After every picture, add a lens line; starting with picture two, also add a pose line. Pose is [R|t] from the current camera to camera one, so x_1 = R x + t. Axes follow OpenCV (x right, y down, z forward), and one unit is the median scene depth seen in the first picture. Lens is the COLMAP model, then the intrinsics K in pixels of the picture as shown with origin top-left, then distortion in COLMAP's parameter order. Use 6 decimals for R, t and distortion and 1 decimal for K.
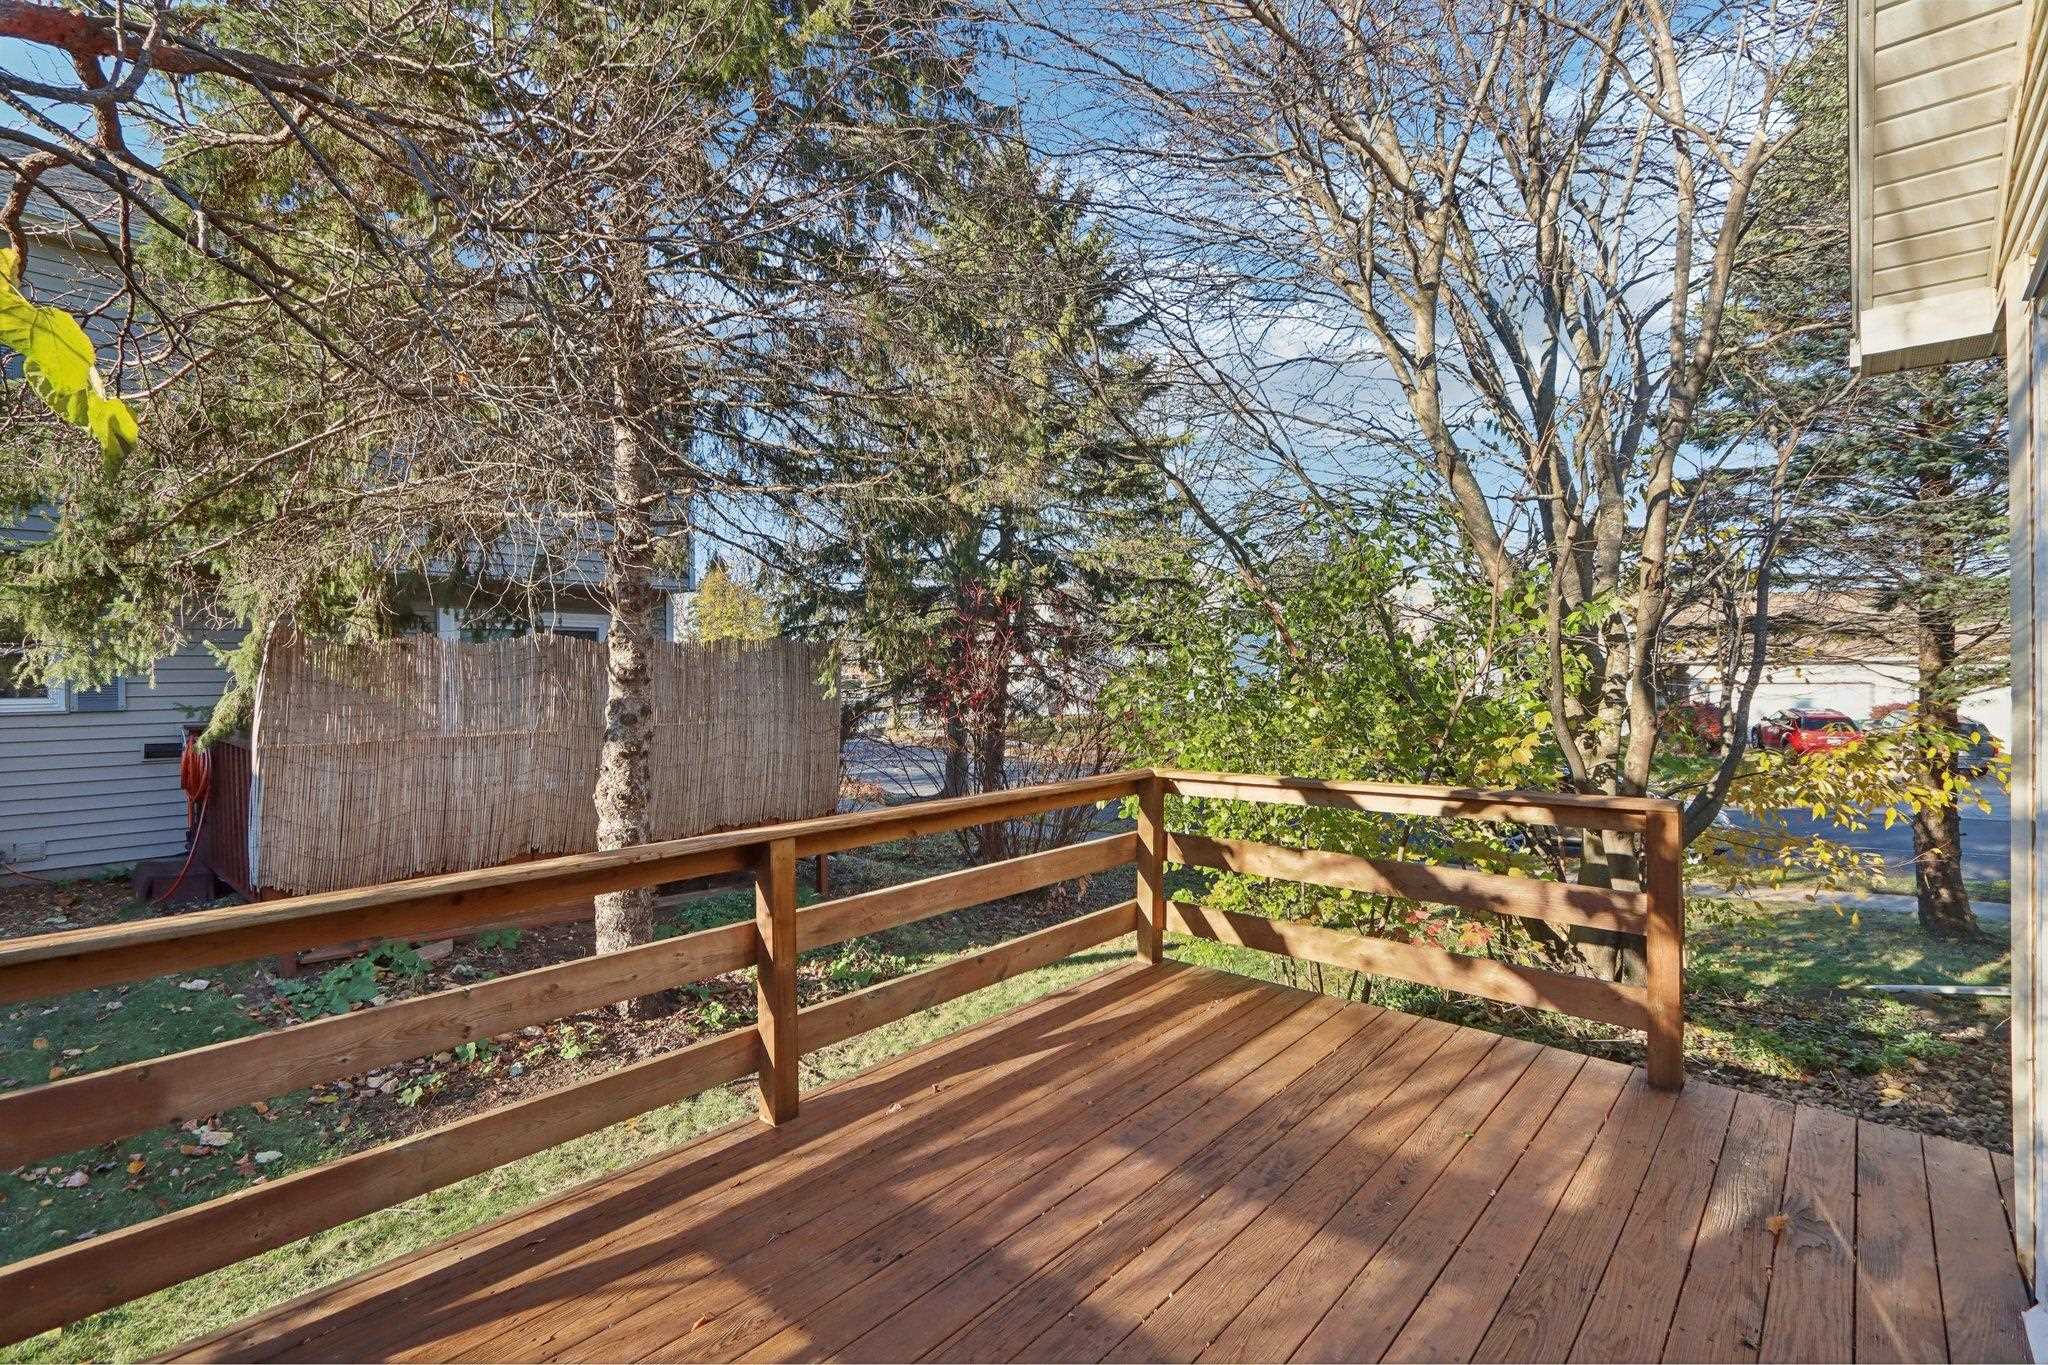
lens RADIAL K [[940.0, 0, 1022.1], [0, 940.0, 680.0], [0, 0, 1]] dist [-0.015506, 0.000139]
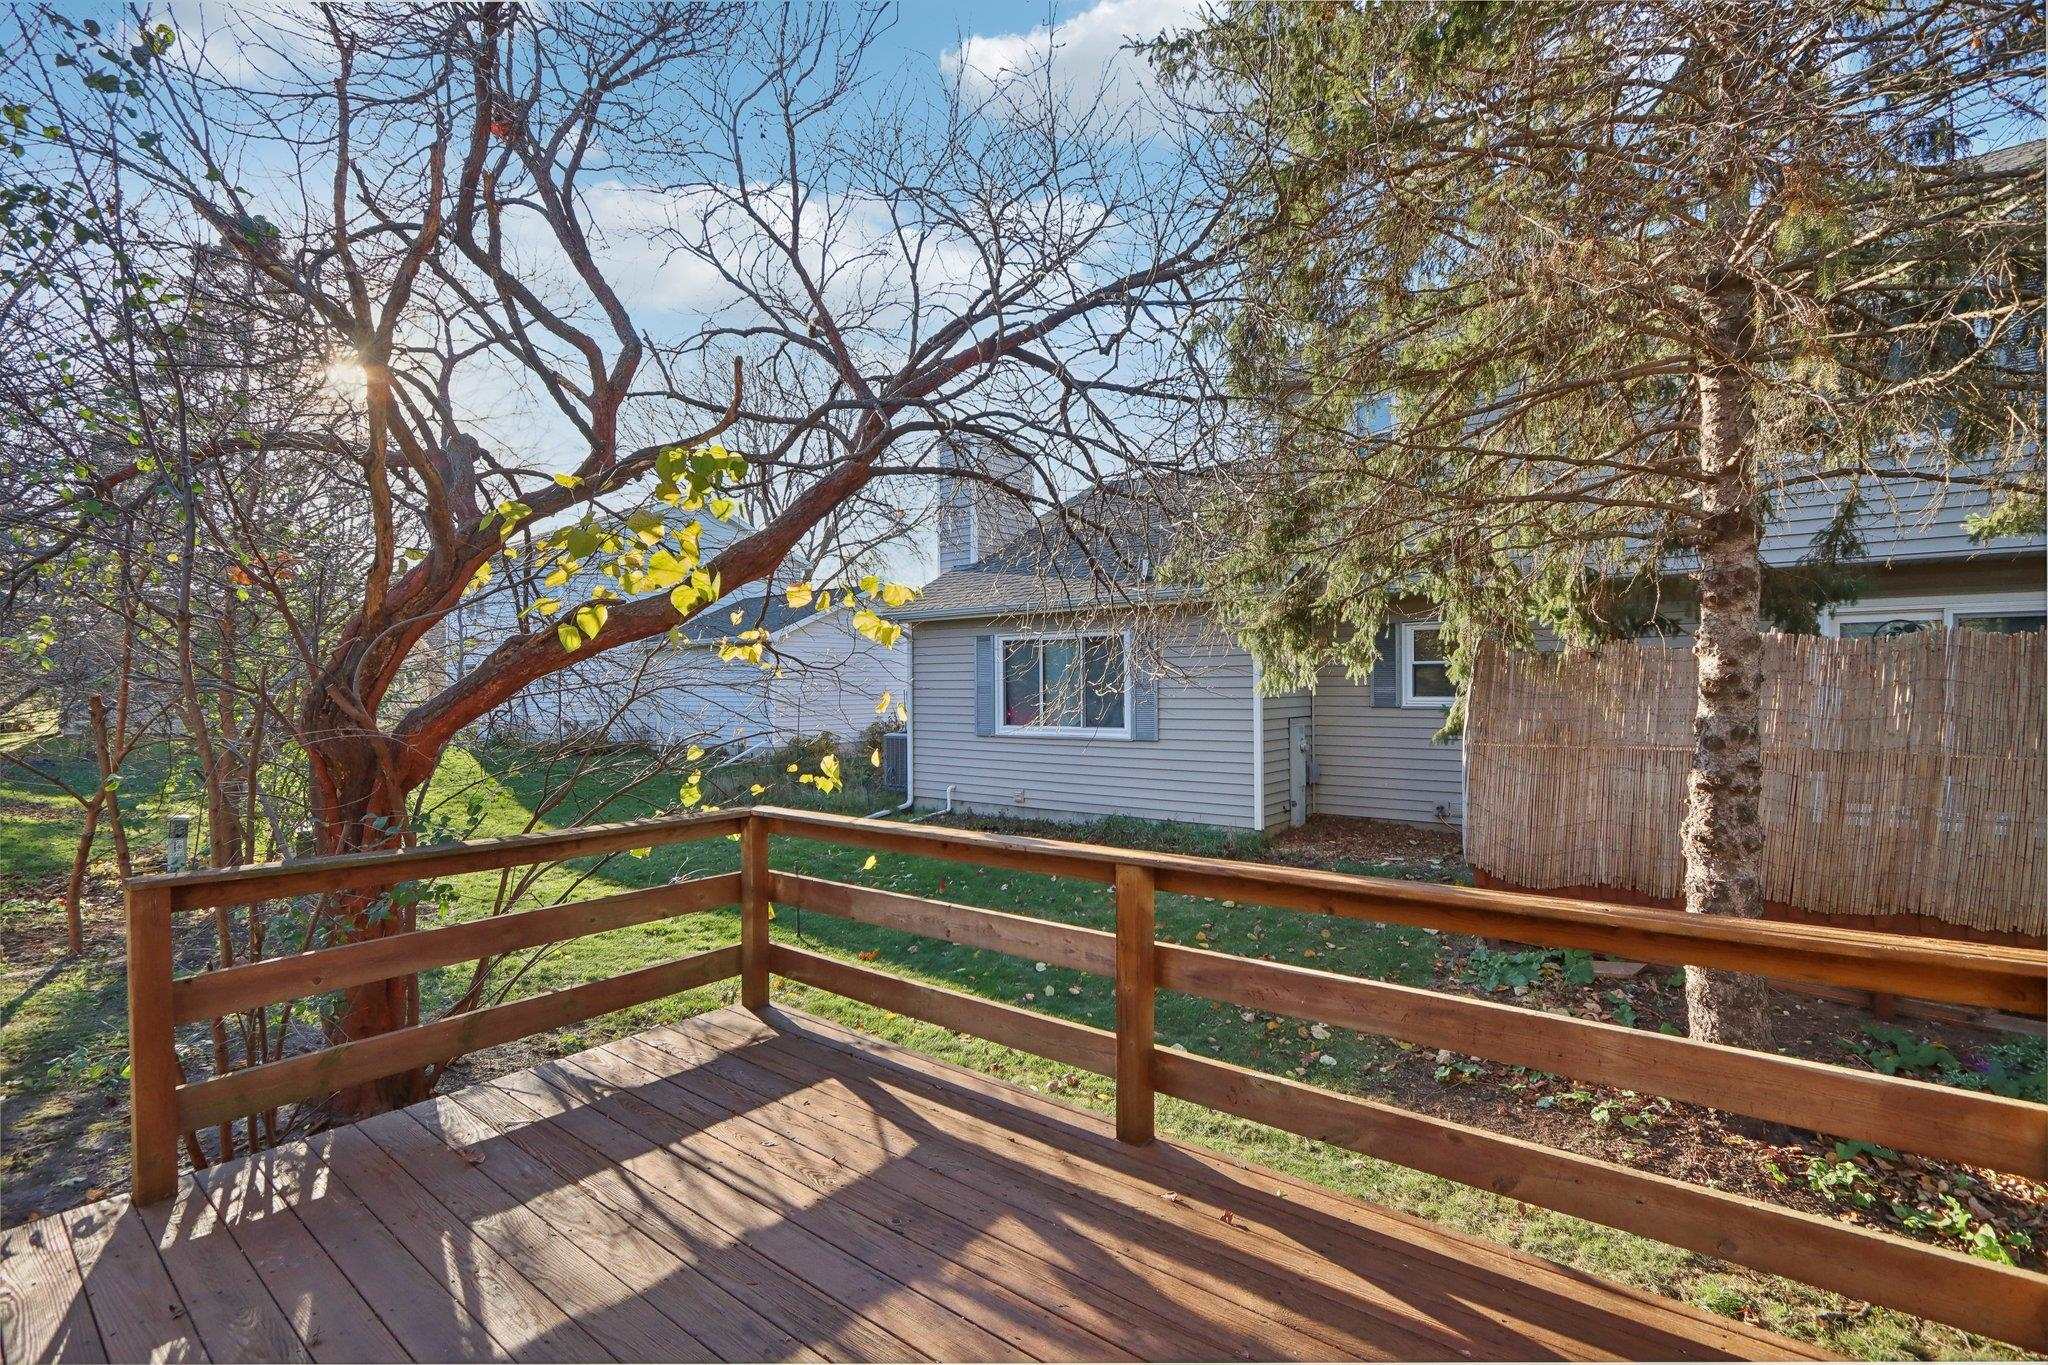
lens RADIAL K [[940.0, 0, 1021.7], [0, 940.0, 681.5], [0, 0, 1]] dist [-0.015506, 0.000139]
pose [[0.051488, 0.008708, -0.998636, 0.336748], [-0.003383, 0.999958, 0.008545, -0.014952], [0.998668, 0.002939, 0.051515, 0.377349]]
